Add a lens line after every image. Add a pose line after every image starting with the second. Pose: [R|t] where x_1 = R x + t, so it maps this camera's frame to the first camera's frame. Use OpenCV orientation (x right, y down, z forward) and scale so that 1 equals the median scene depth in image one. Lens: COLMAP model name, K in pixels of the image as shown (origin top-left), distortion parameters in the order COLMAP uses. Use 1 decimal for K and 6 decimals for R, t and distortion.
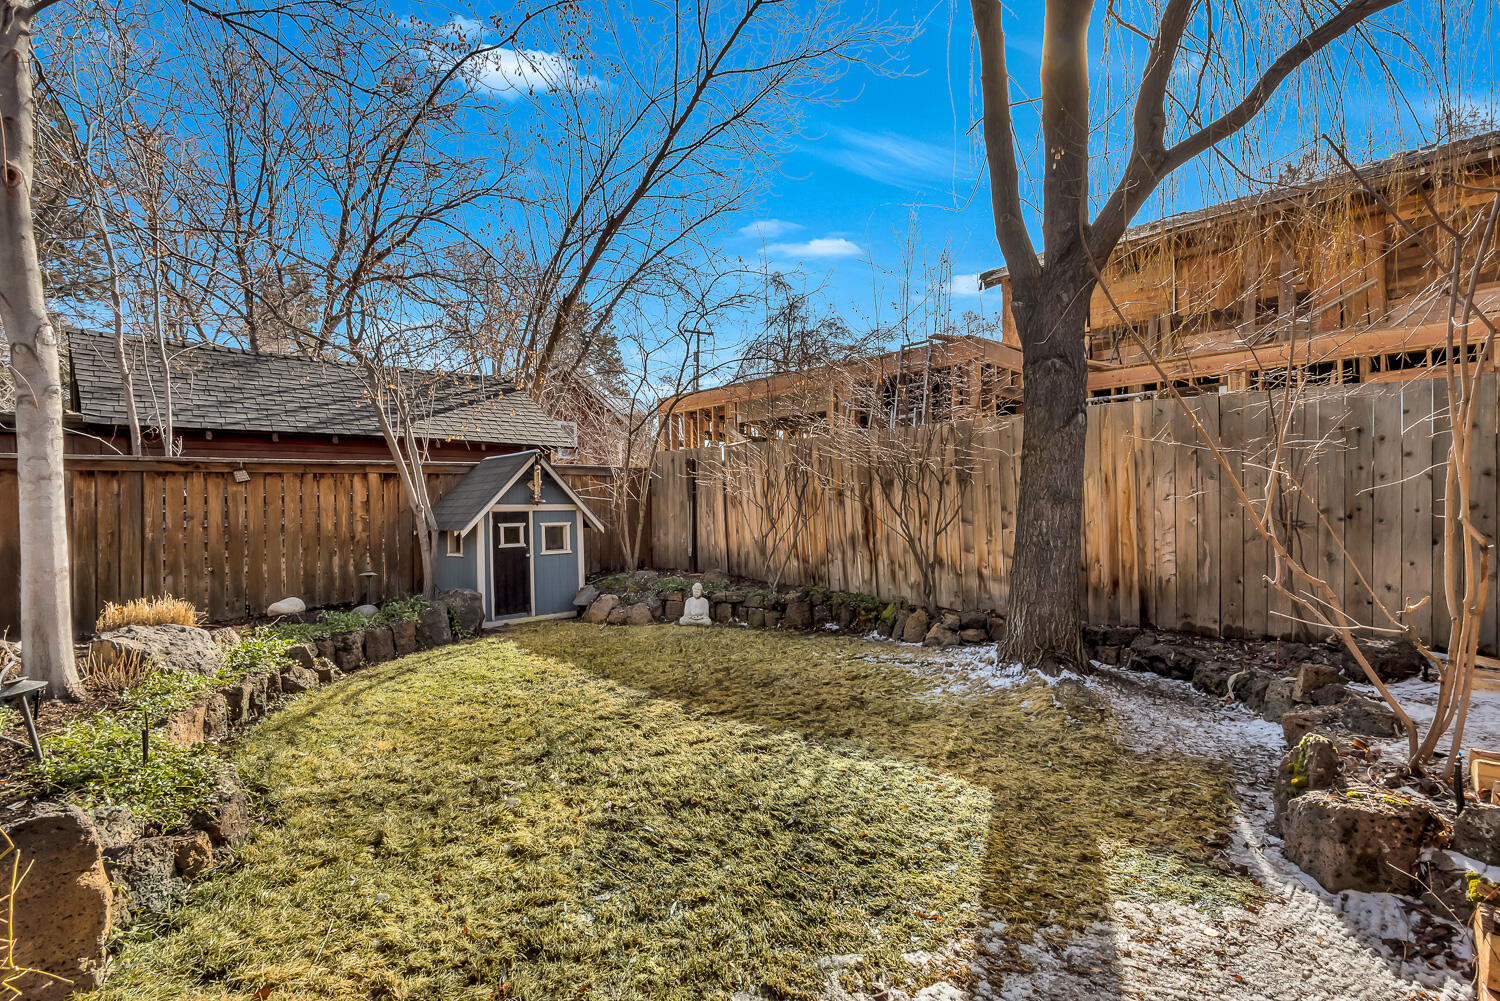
lens RADIAL K [[686.0, 0, 750.7], [0, 686.0, 493.8], [0, 0, 1]] dist [0.004258, -0.003716]
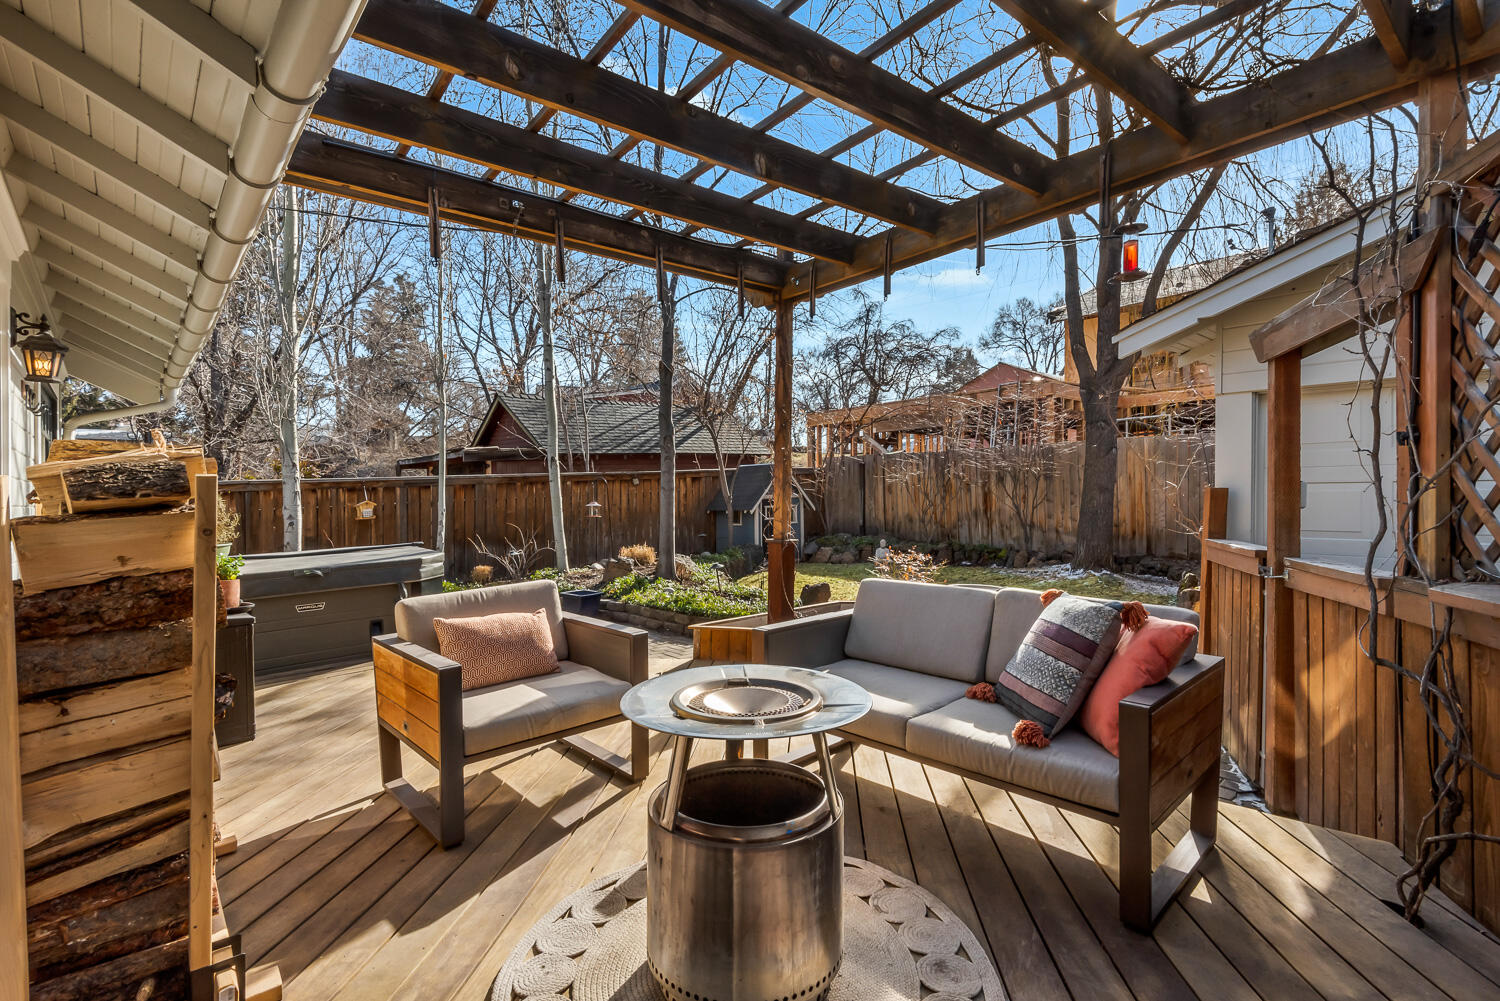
lens RADIAL K [[686.0, 0, 750.3], [0, 686.0, 504.5], [0, 0, 1]] dist [0.004258, -0.003716]
pose [[0.997861, -0.013982, -0.063865, -0.324492], [0.016877, 0.998844, 0.045014, -0.040358], [0.063162, -0.045996, 0.996943, -0.769658]]
